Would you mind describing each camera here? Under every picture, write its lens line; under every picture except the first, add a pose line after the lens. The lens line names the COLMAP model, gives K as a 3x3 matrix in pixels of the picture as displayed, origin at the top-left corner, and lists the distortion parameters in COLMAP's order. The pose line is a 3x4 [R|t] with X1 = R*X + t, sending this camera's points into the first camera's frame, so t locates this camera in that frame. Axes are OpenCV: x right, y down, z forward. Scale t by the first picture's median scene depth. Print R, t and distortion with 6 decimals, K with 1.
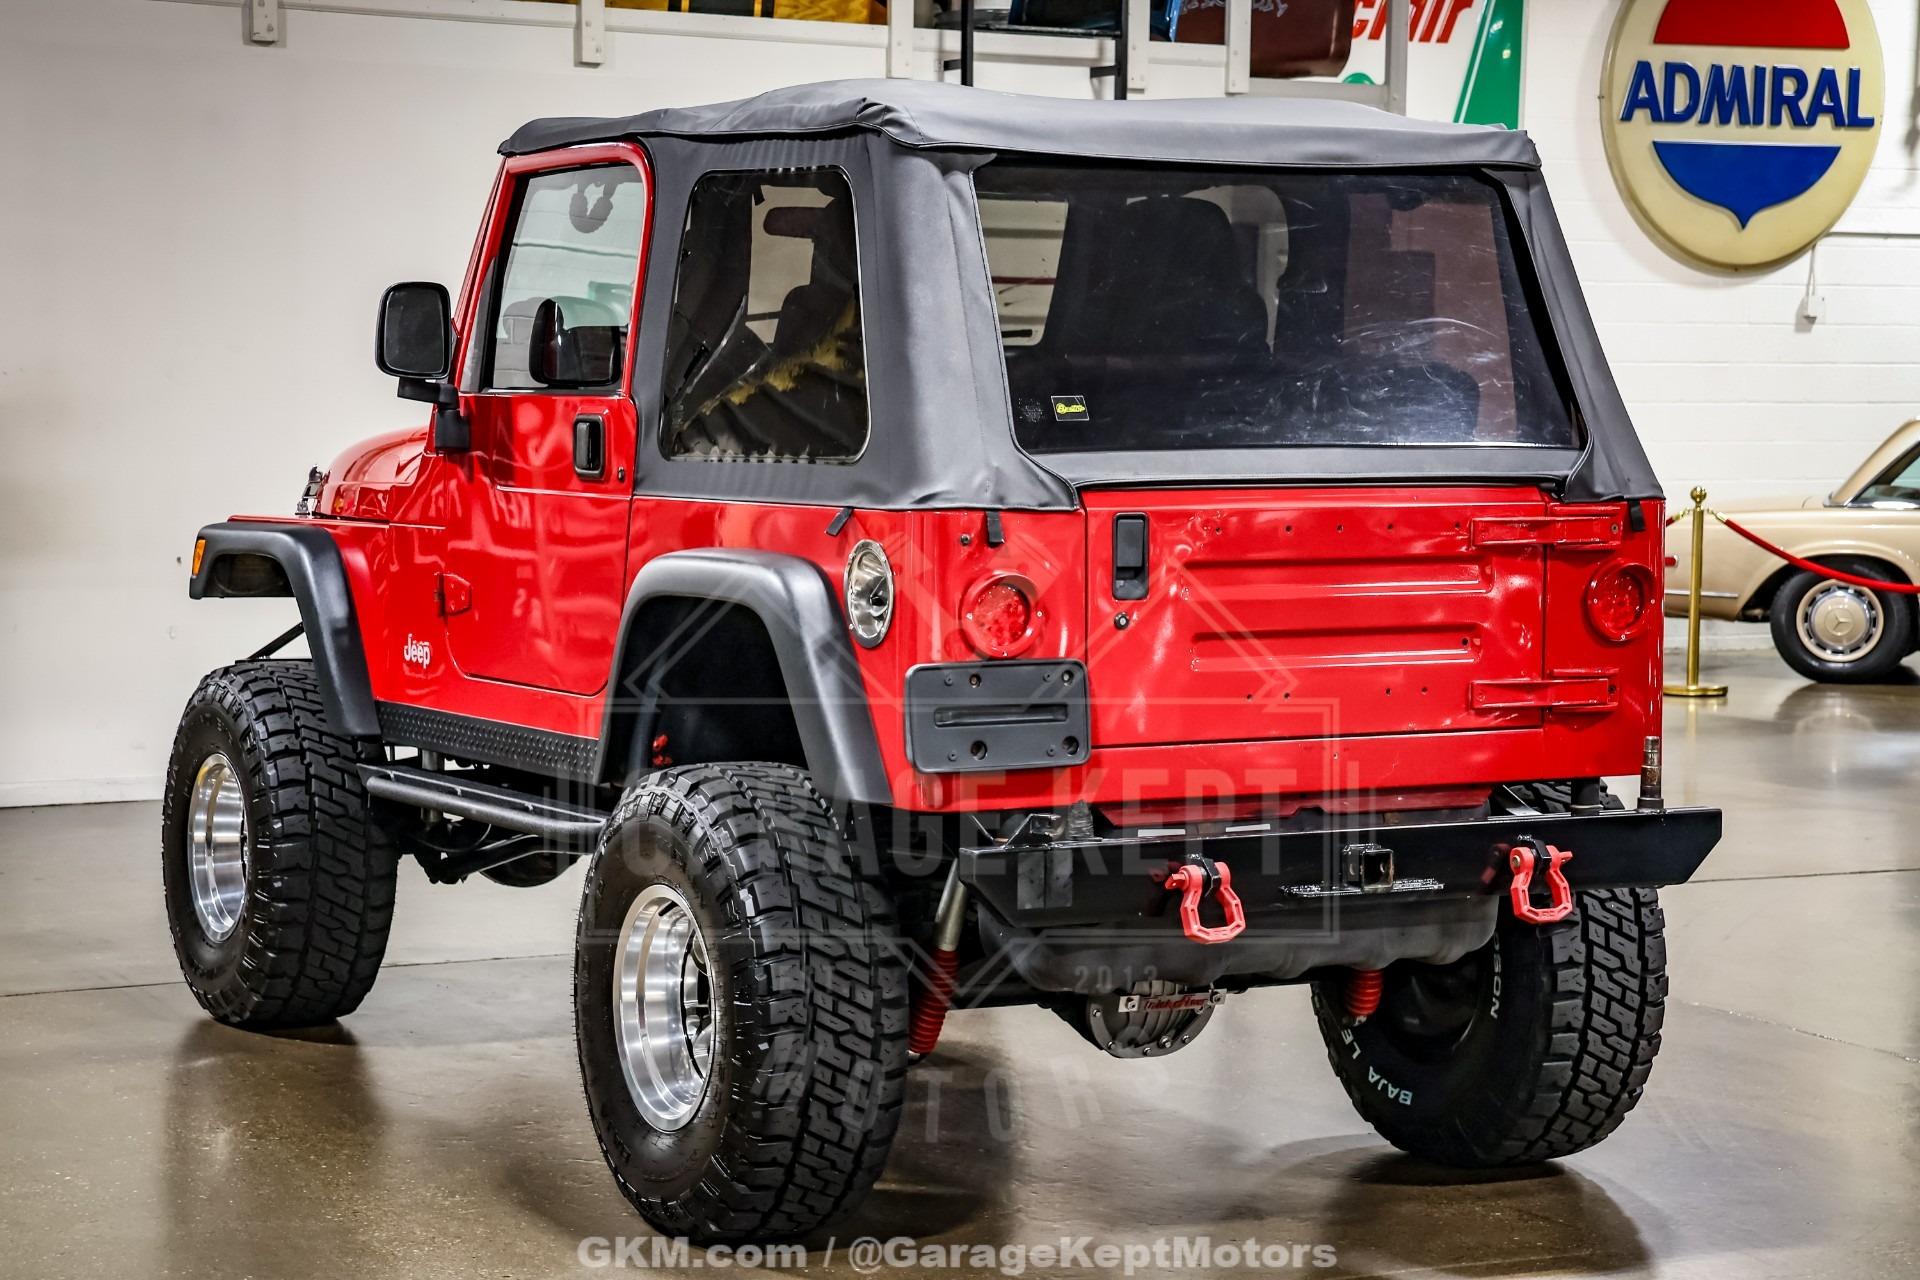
lens RADIAL K [[3819.2, 0, 960.0], [0, 3819.2, 640.0], [0, 0, 1]] dist [0.306033, 0.389492]
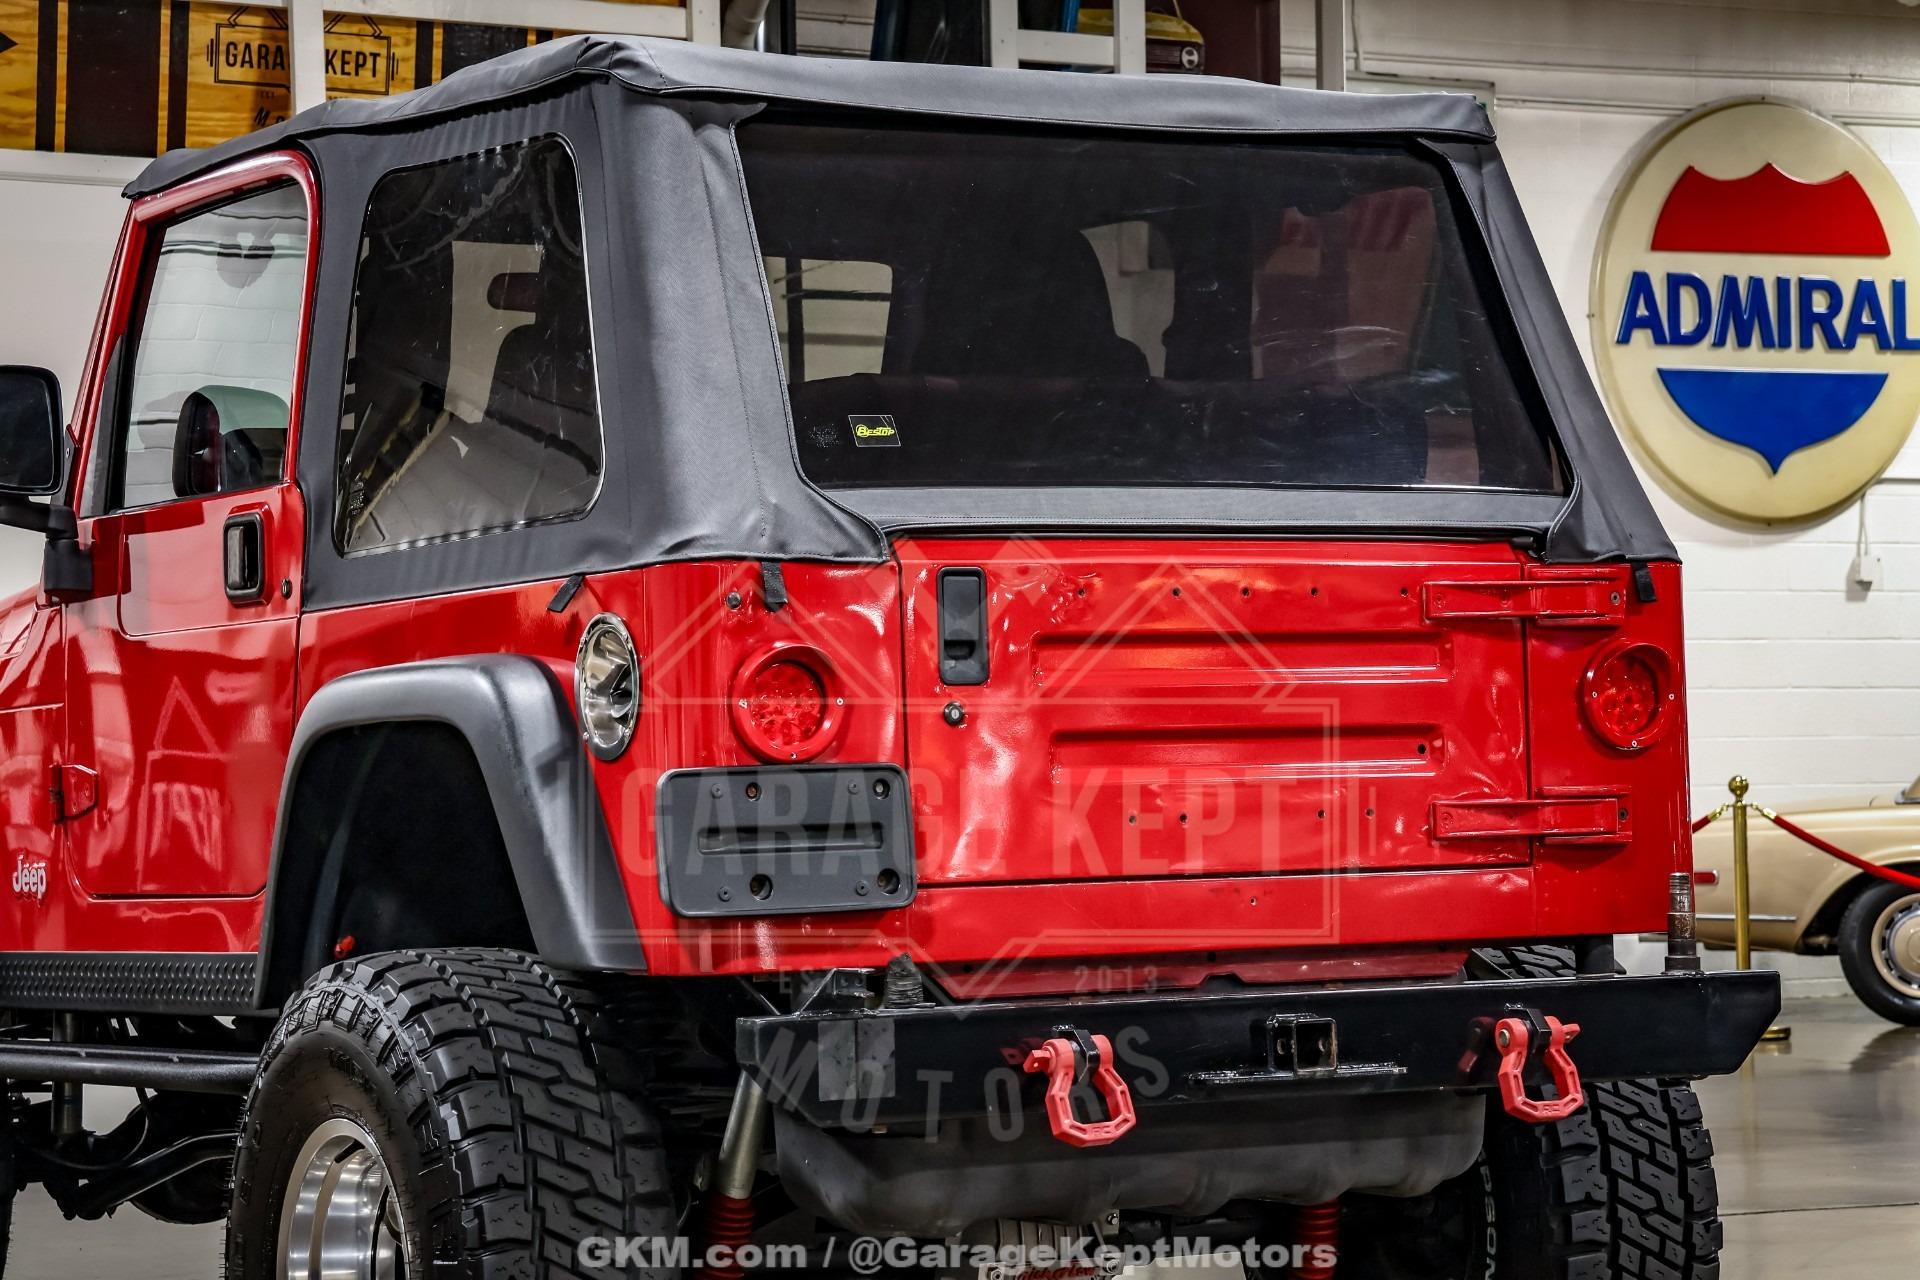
lens RADIAL K [[4640.0, 0, 960.0], [0, 4640.0, 640.0], [0, 0, 1]] dist [0.420350, 0.552358]
pose [[0.999178, -0.031811, 0.025147, 0.020047], [0.034156, 0.994488, -0.099127, 0.064996], [-0.021855, 0.099904, 0.994757, 0.102299]]
